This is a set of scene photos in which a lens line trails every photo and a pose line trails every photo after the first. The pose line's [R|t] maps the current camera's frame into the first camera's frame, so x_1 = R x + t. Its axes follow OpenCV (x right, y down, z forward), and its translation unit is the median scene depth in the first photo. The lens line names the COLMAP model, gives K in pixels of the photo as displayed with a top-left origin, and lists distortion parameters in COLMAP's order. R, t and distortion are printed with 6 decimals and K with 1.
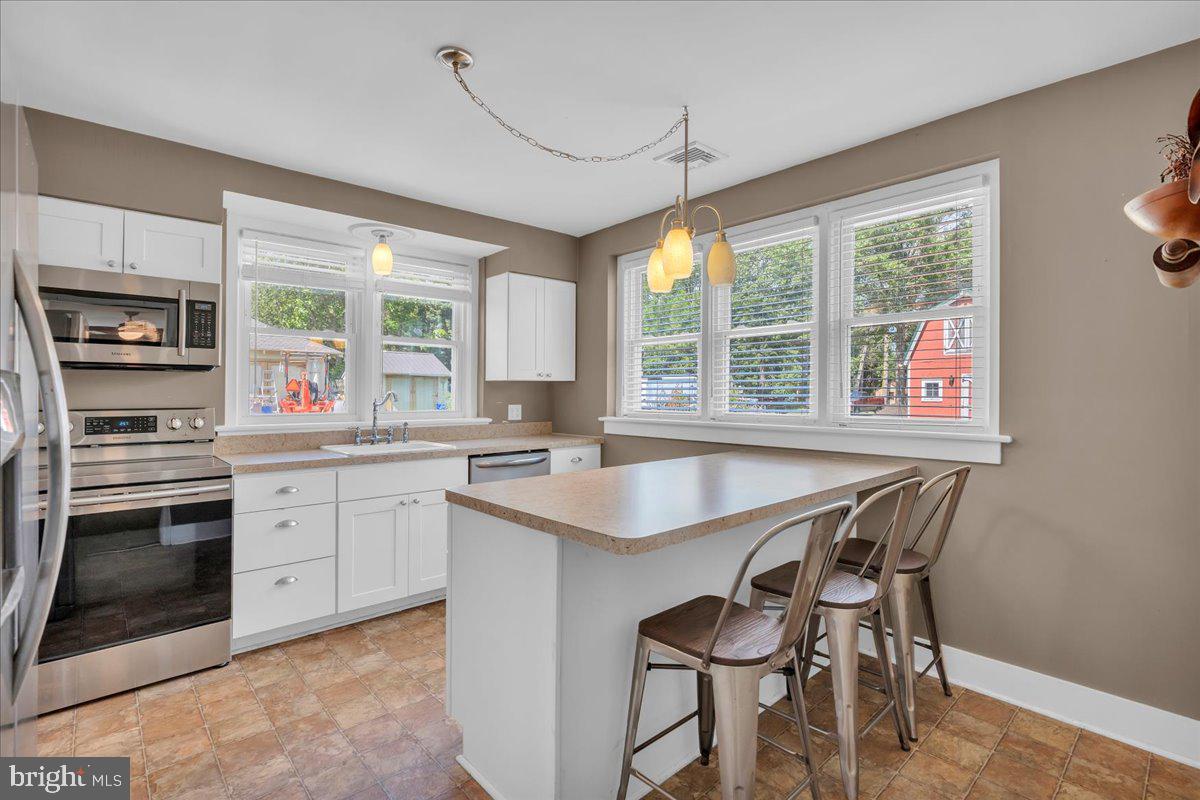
lens RADIAL K [[546.7, 0, 586.3], [0, 546.7, 382.6], [0, 0, 1]] dist [-0.001431, 0.000665]
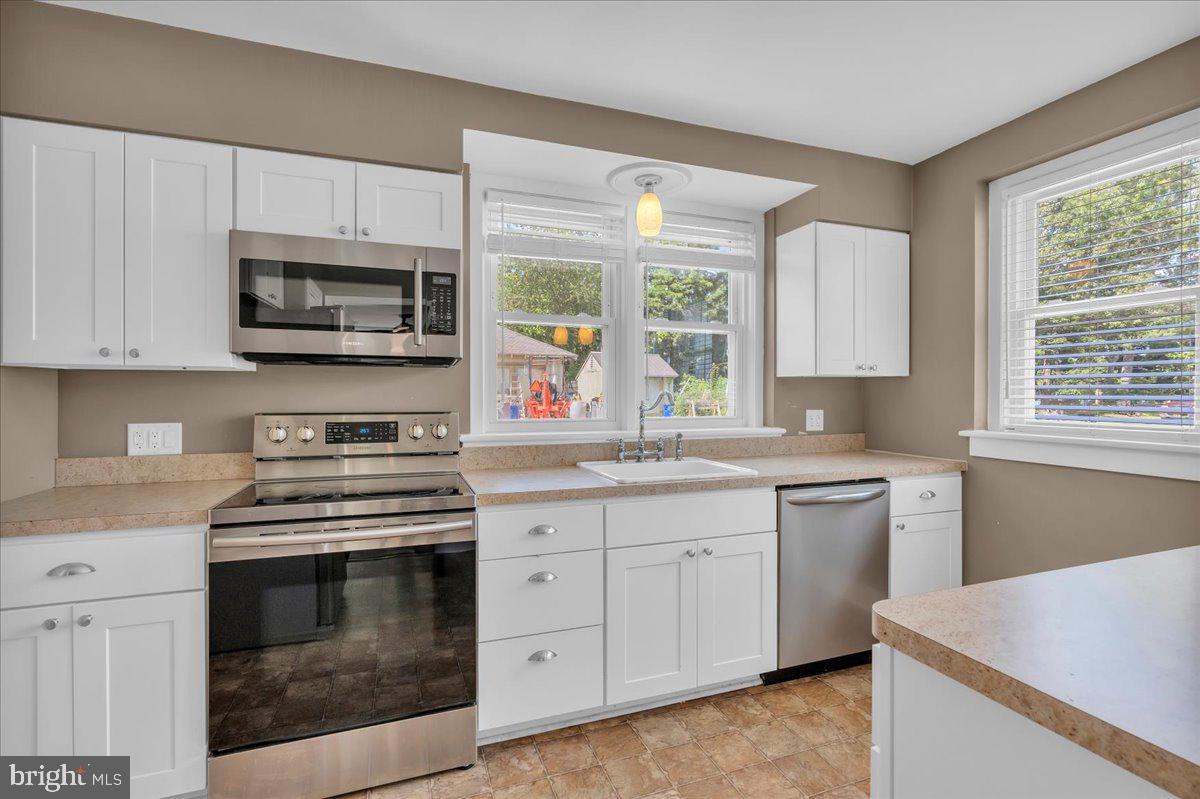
lens RADIAL K [[546.7, 0, 597.4], [0, 546.7, 395.4], [0, 0, 1]] dist [-0.001431, 0.000665]
pose [[0.929518, 0.001874, -0.368772, -0.176164], [0.006344, 0.999758, 0.021069, 0.005514], [0.368722, -0.021924, 0.929281, 0.297117]]
